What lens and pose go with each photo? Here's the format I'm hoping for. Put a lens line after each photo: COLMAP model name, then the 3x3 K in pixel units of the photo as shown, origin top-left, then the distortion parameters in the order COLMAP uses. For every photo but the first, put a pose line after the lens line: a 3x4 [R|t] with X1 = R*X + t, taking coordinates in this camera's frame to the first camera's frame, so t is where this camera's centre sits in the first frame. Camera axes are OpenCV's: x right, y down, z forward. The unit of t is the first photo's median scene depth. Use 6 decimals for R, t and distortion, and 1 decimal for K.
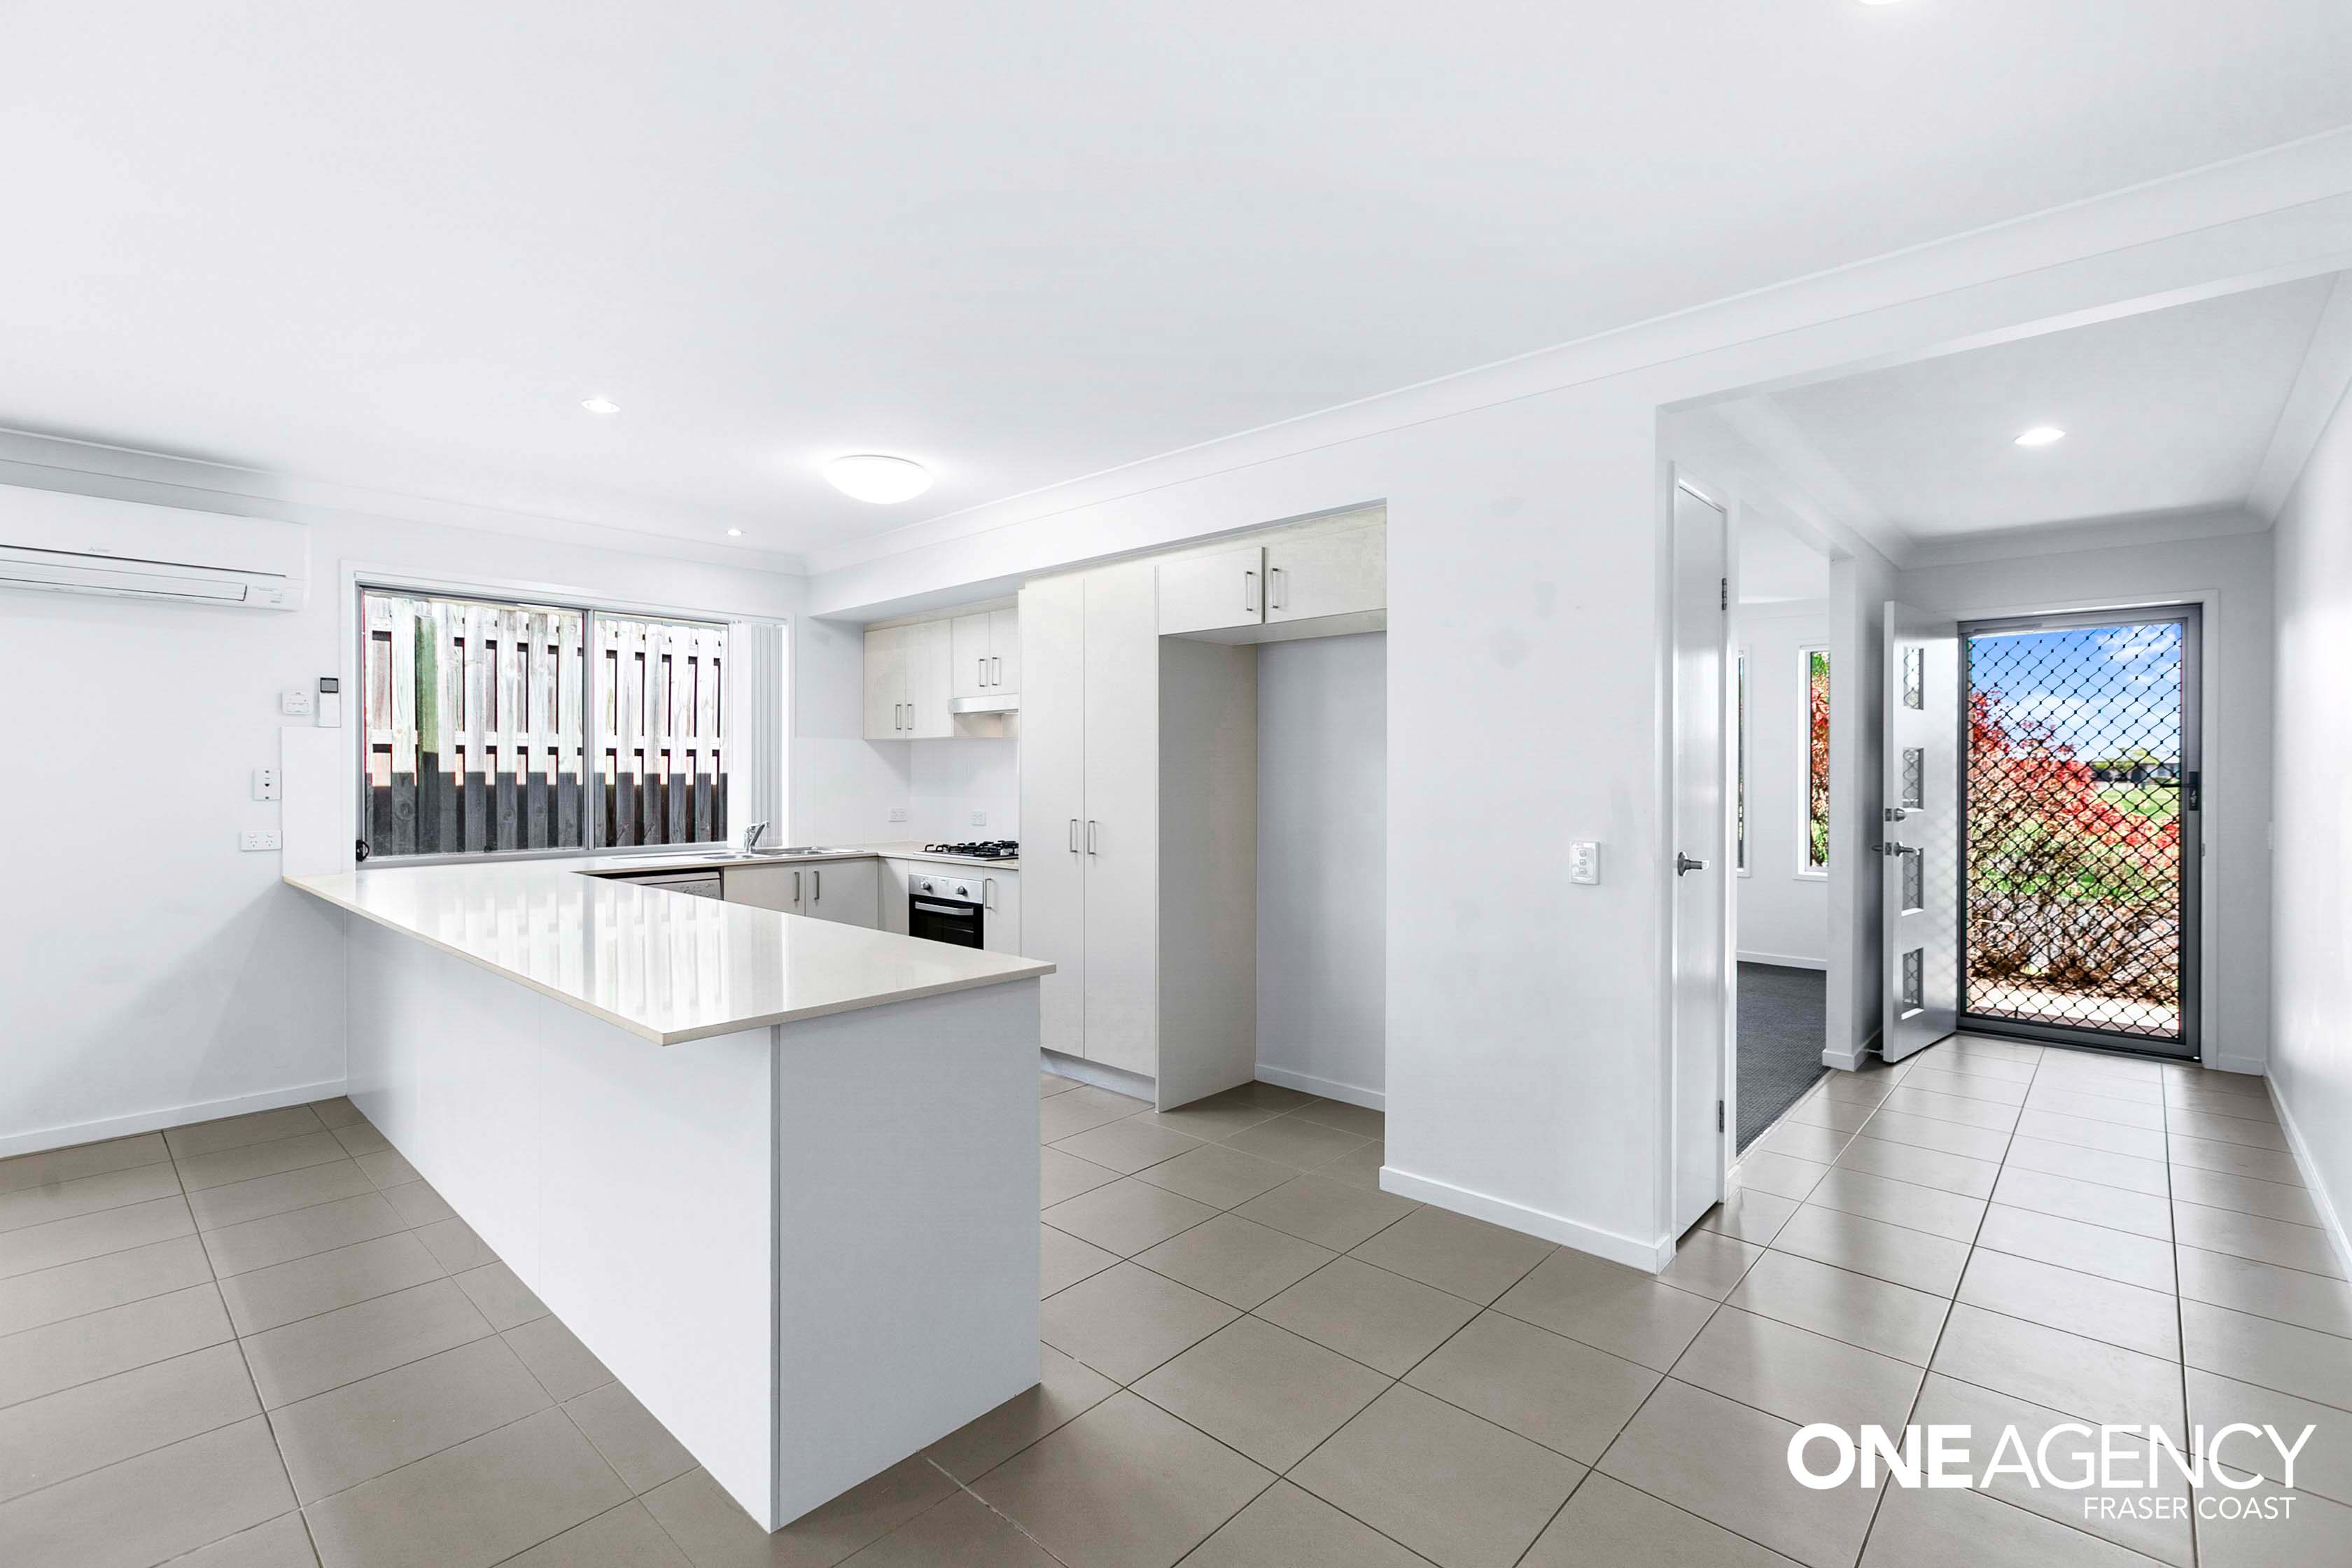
lens RADIAL K [[1066.4, 0, 1171.8], [0, 1066.4, 780.6], [0, 0, 1]] dist [0.009102, 0.000016]
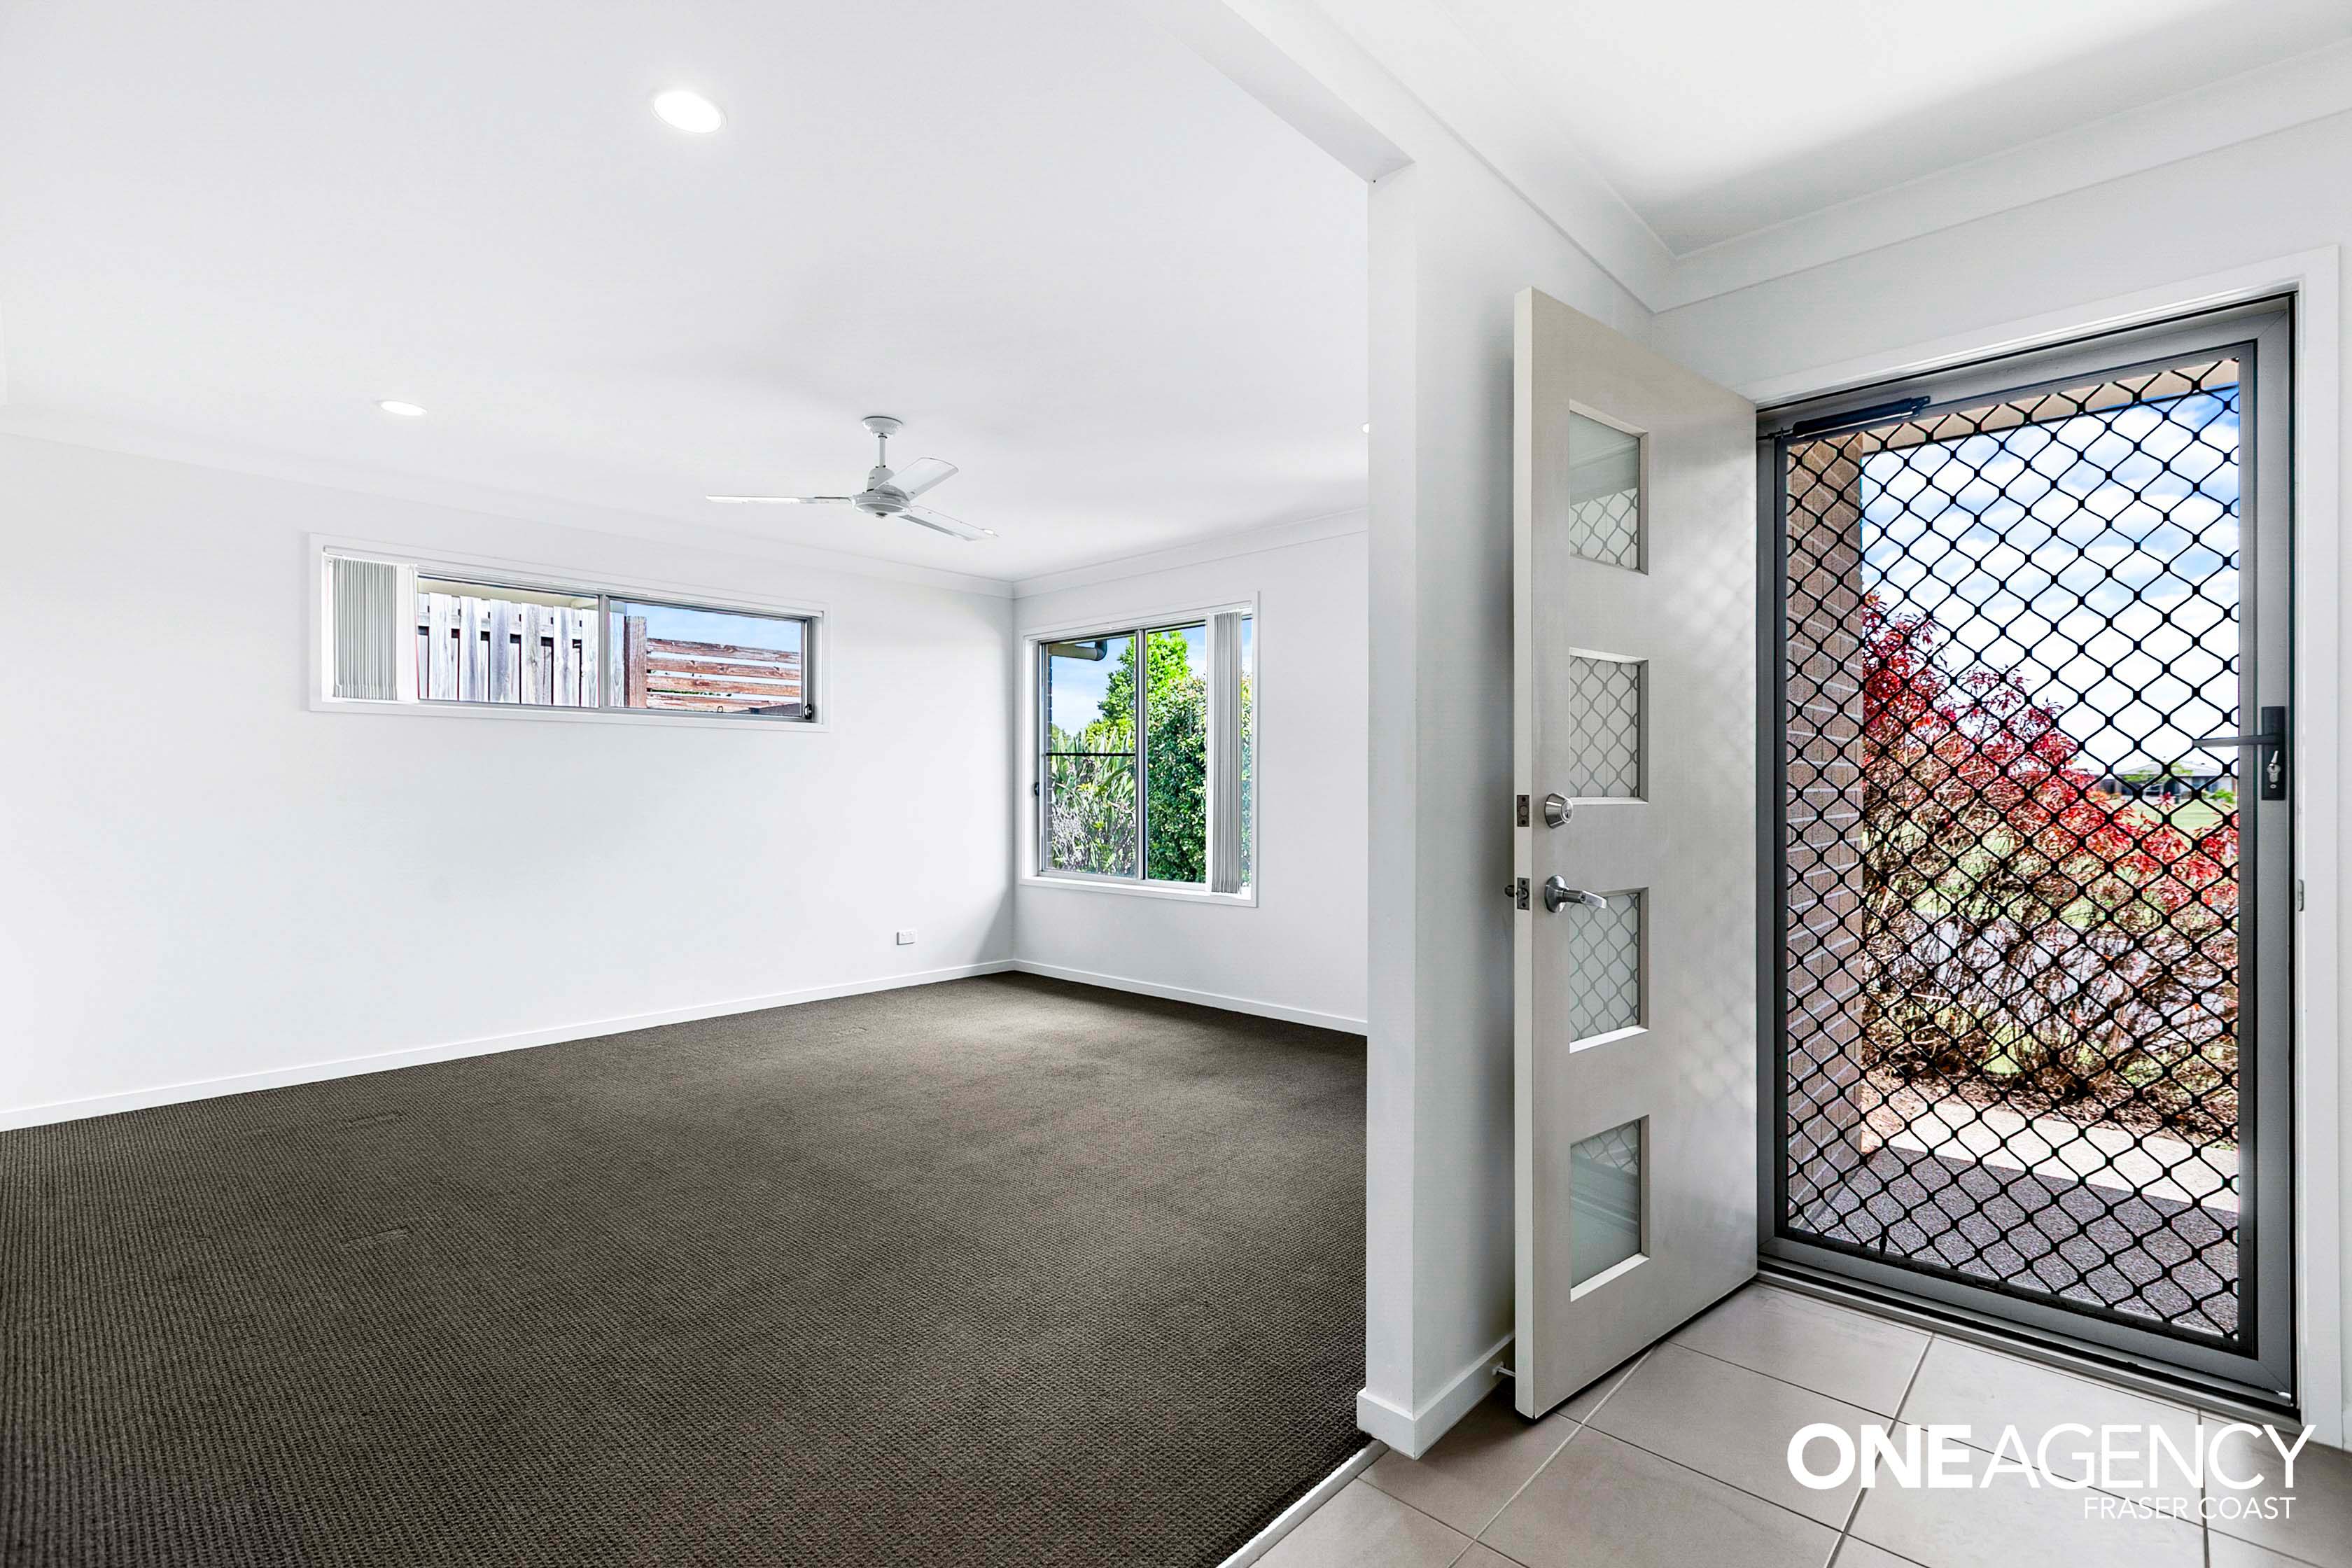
lens RADIAL K [[1066.4, 0, 1197.9], [0, 1066.4, 783.7], [0, 0, 1]] dist [0.009102, 0.000016]
pose [[0.999958, -0.000354, -0.009166, 0.527318], [0.000389, 0.999993, 0.003756, 0.018914], [0.009165, -0.003759, 0.999951, 0.568944]]
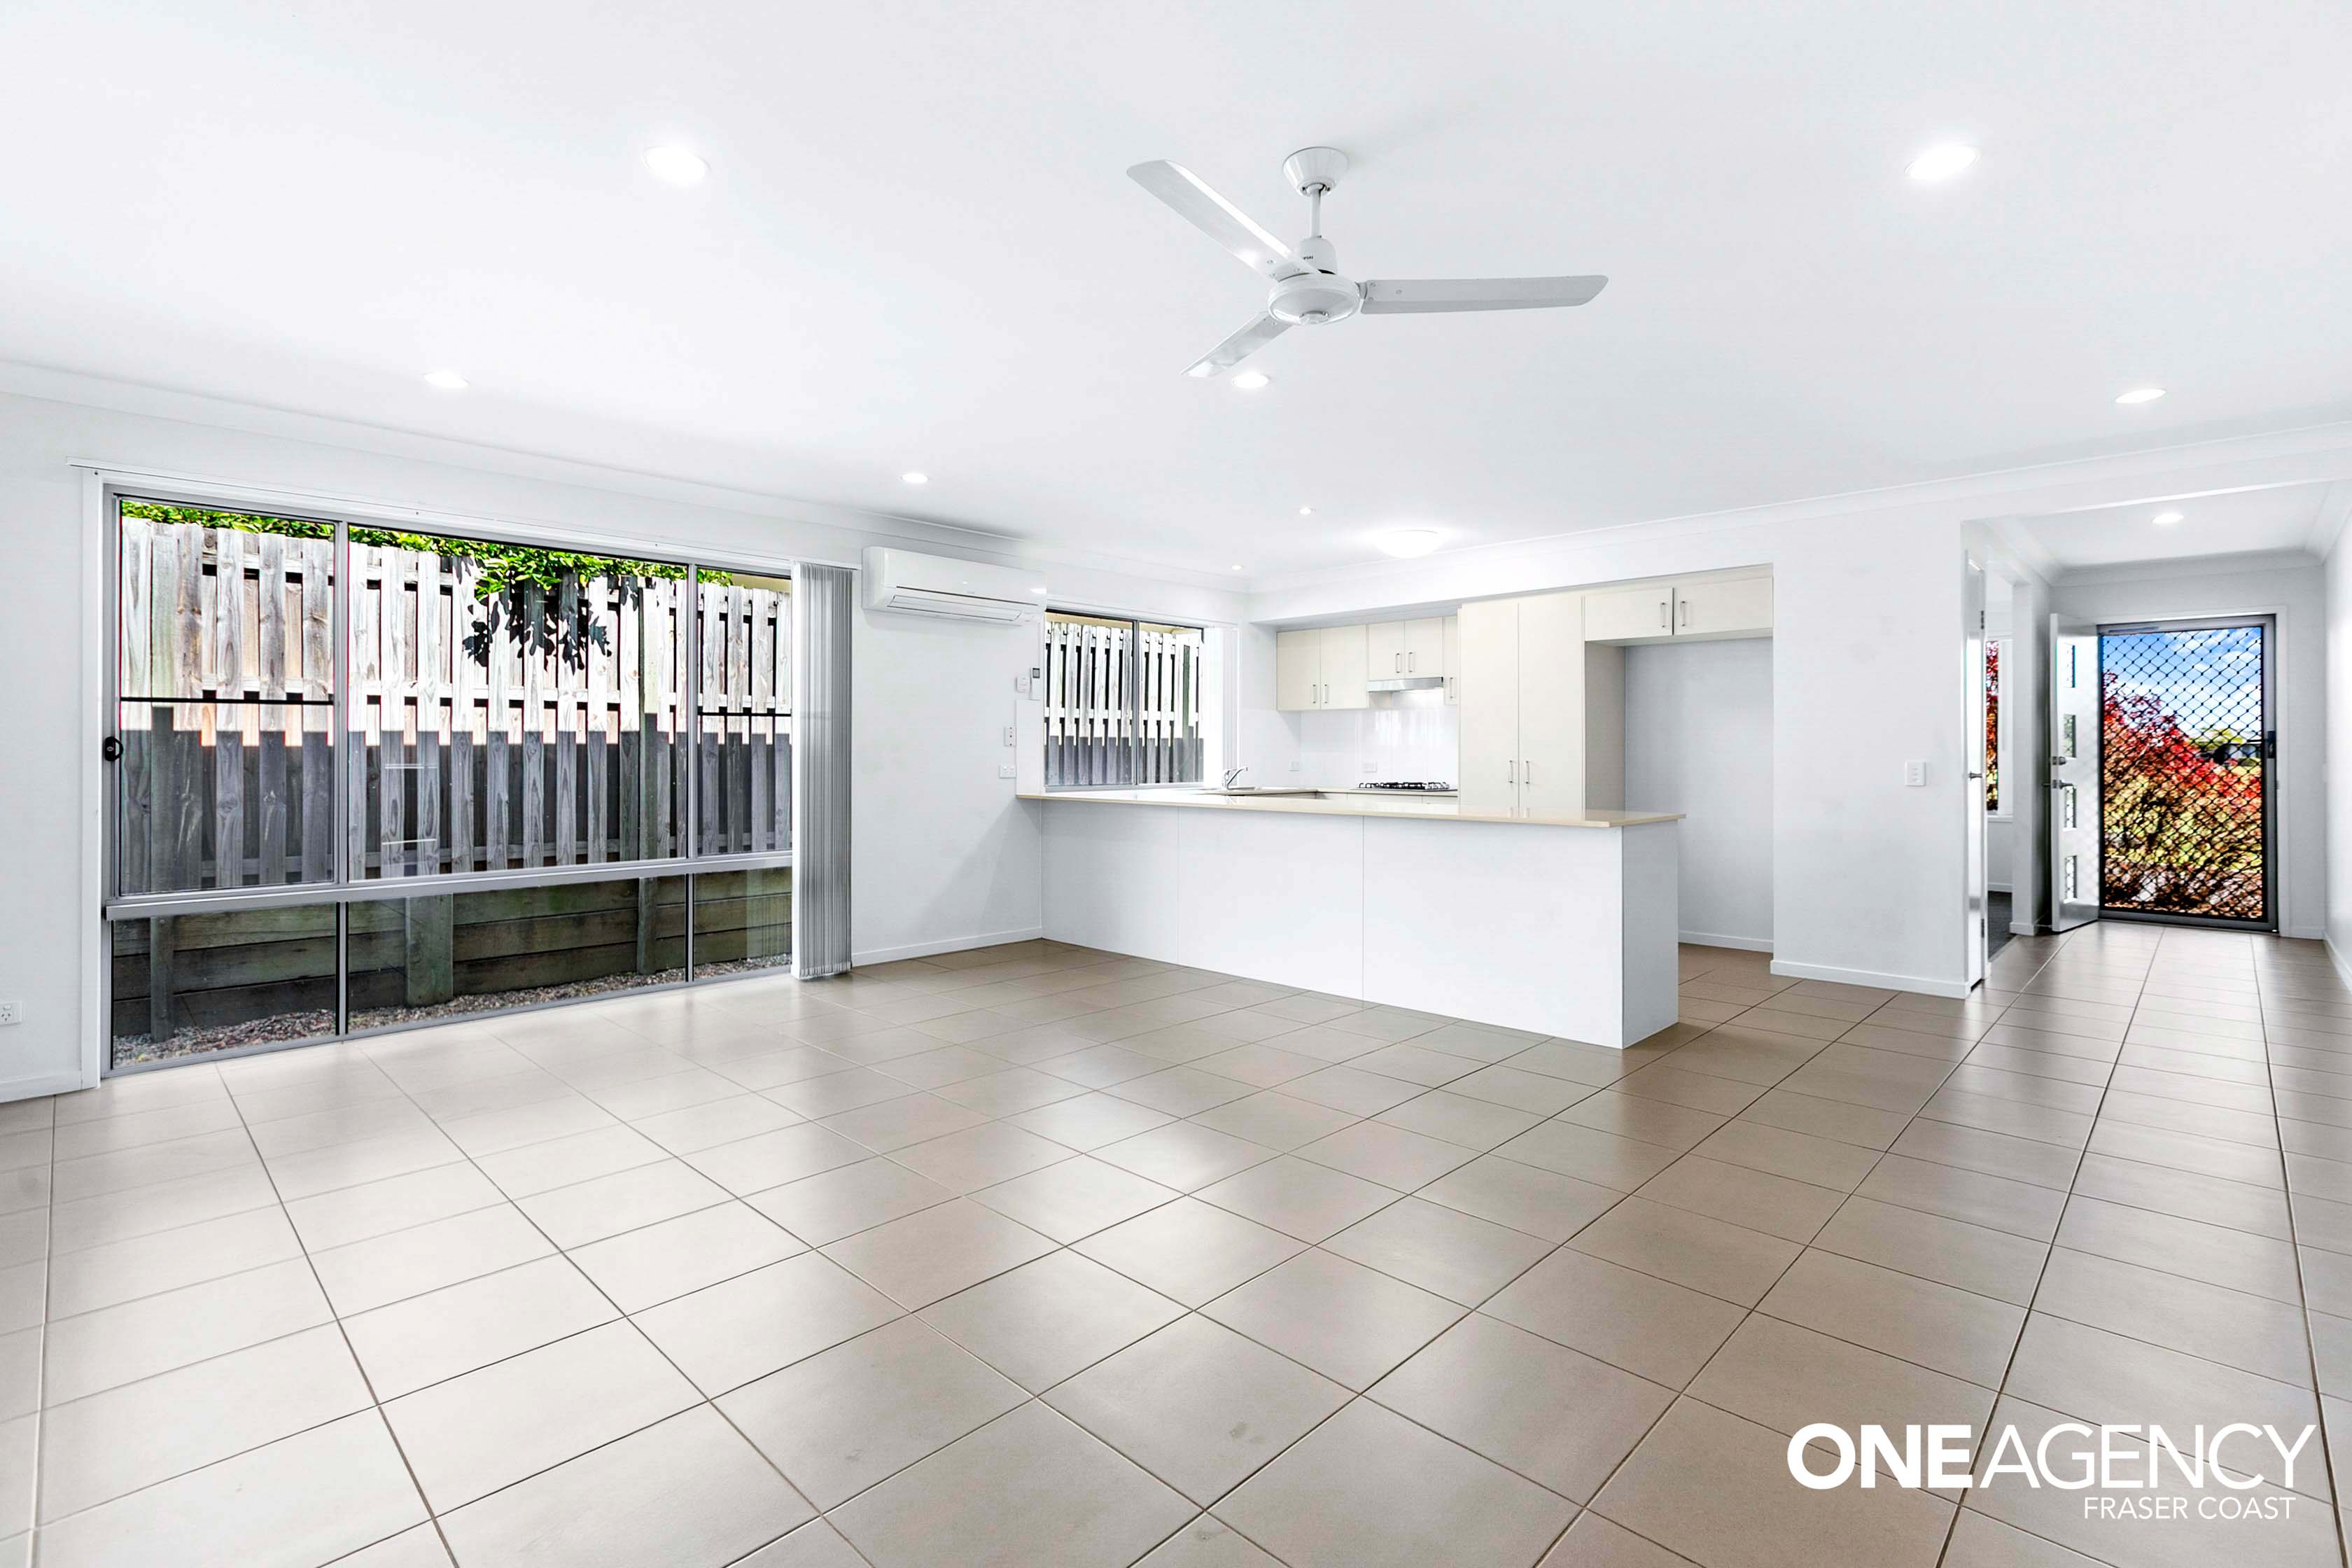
lens RADIAL K [[1066.4, 0, 1207.2], [0, 1066.4, 726.1], [0, 0, 1]] dist [0.009102, 0.000016]
pose [[0.999694, 0.003665, -0.024472, -0.426846], [-0.004059, 0.999862, -0.016089, 0.012166], [0.024409, 0.016184, 0.999571, -0.462718]]
